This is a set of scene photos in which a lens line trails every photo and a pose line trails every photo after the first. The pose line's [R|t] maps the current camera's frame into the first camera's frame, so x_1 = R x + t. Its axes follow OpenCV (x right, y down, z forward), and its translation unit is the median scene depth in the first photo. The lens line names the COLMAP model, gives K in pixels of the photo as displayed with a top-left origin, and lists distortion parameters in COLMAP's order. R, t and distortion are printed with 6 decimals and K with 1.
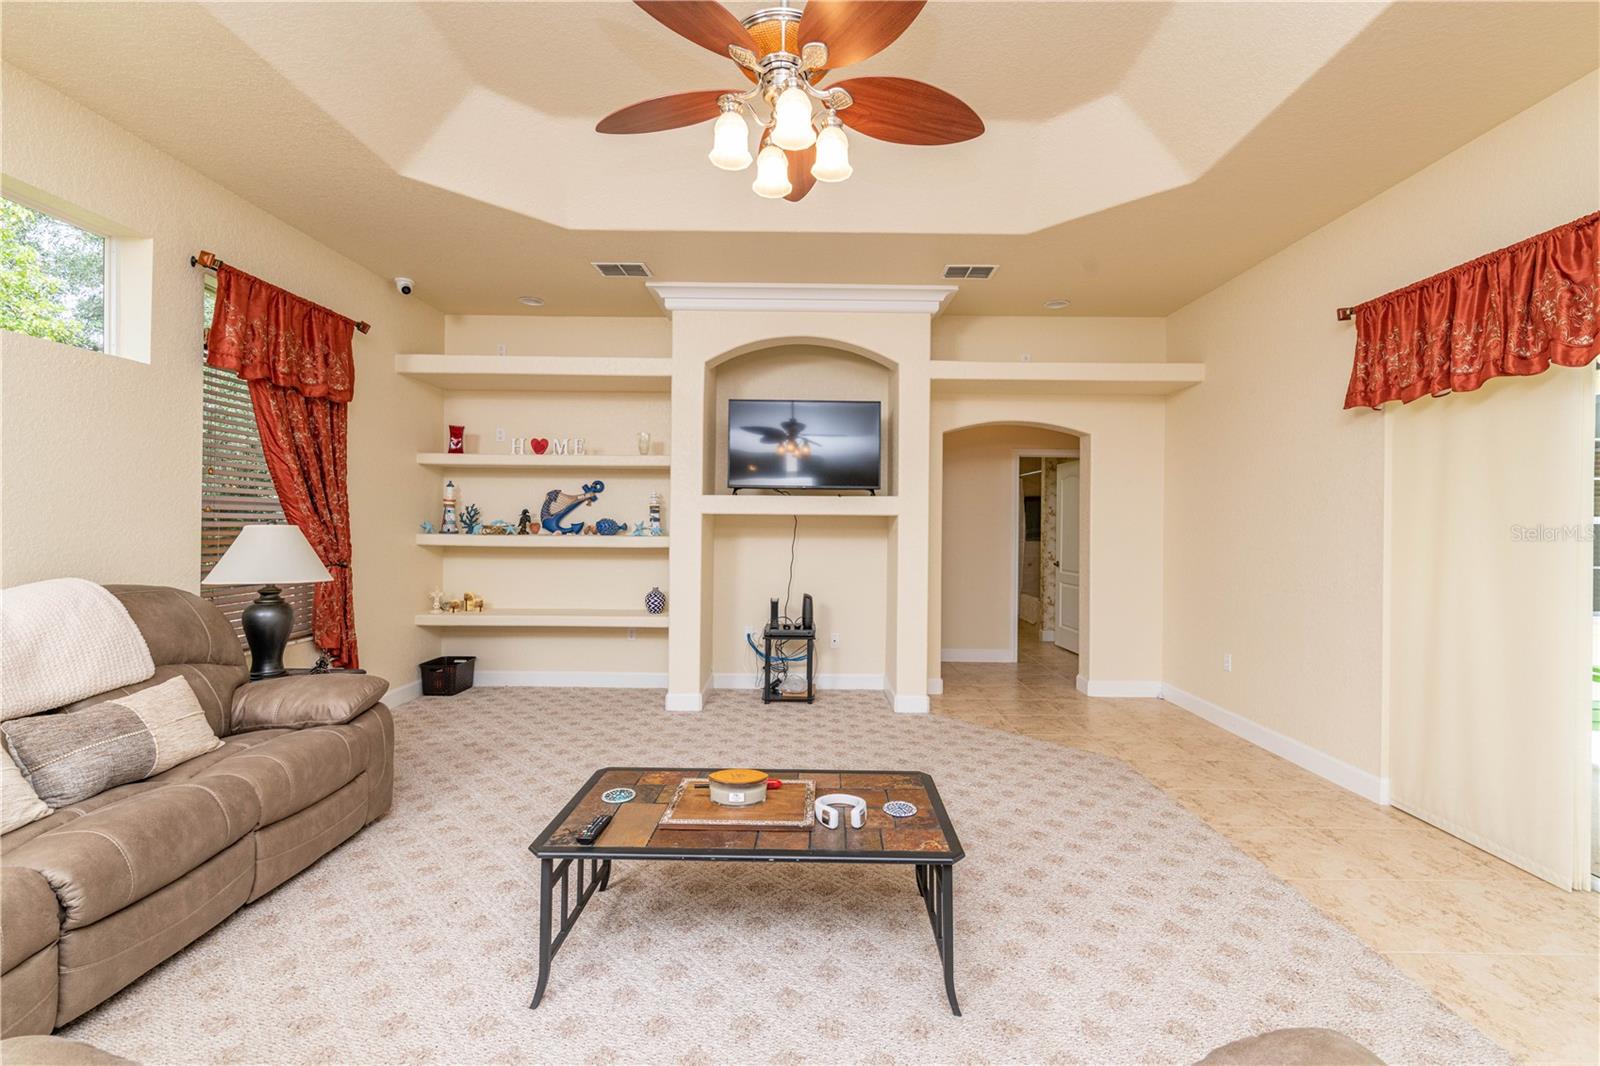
lens RADIAL K [[695.0, 0, 810.8], [0, 695.0, 523.8], [0, 0, 1]] dist [-0.003674, -0.000149]
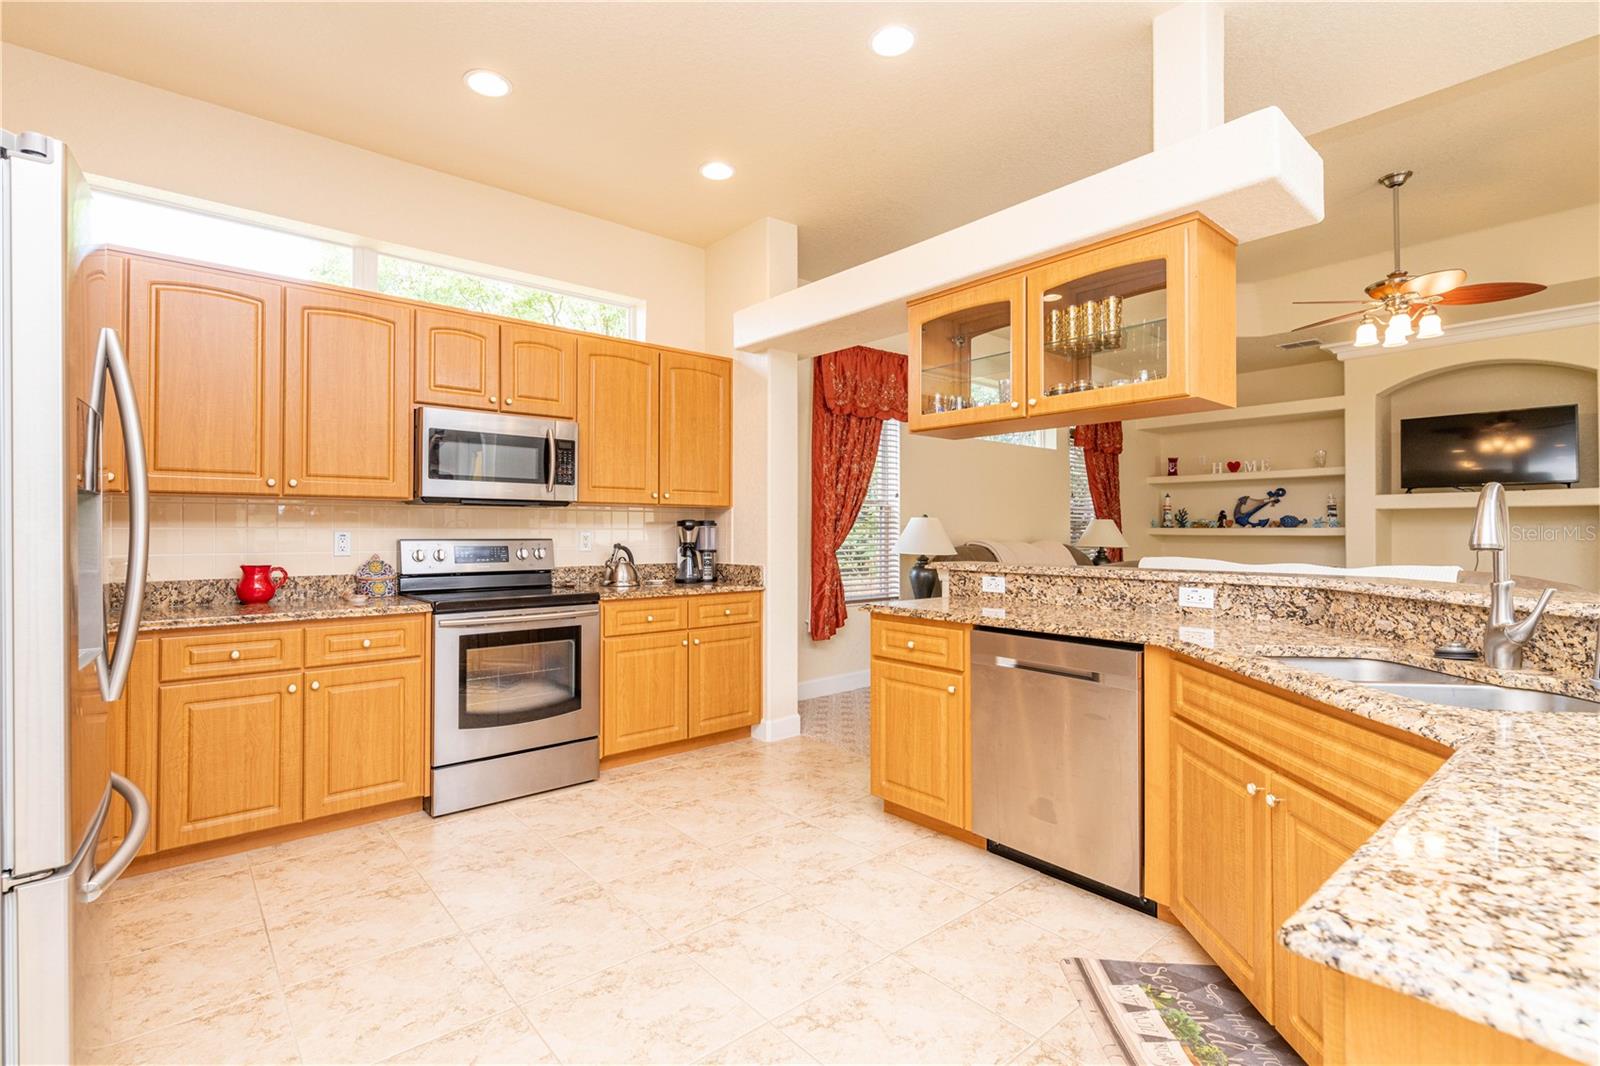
lens RADIAL K [[747.5, 0, 774.1], [0, 747.5, 522.3], [0, 0, 1]] dist [0.013934, -0.000123]
pose [[0.646858, -0.017016, -0.762420, 0.181419], [0.009749, 0.999854, -0.014045, 0.017278], [0.762548, 0.001652, 0.646930, -0.736929]]
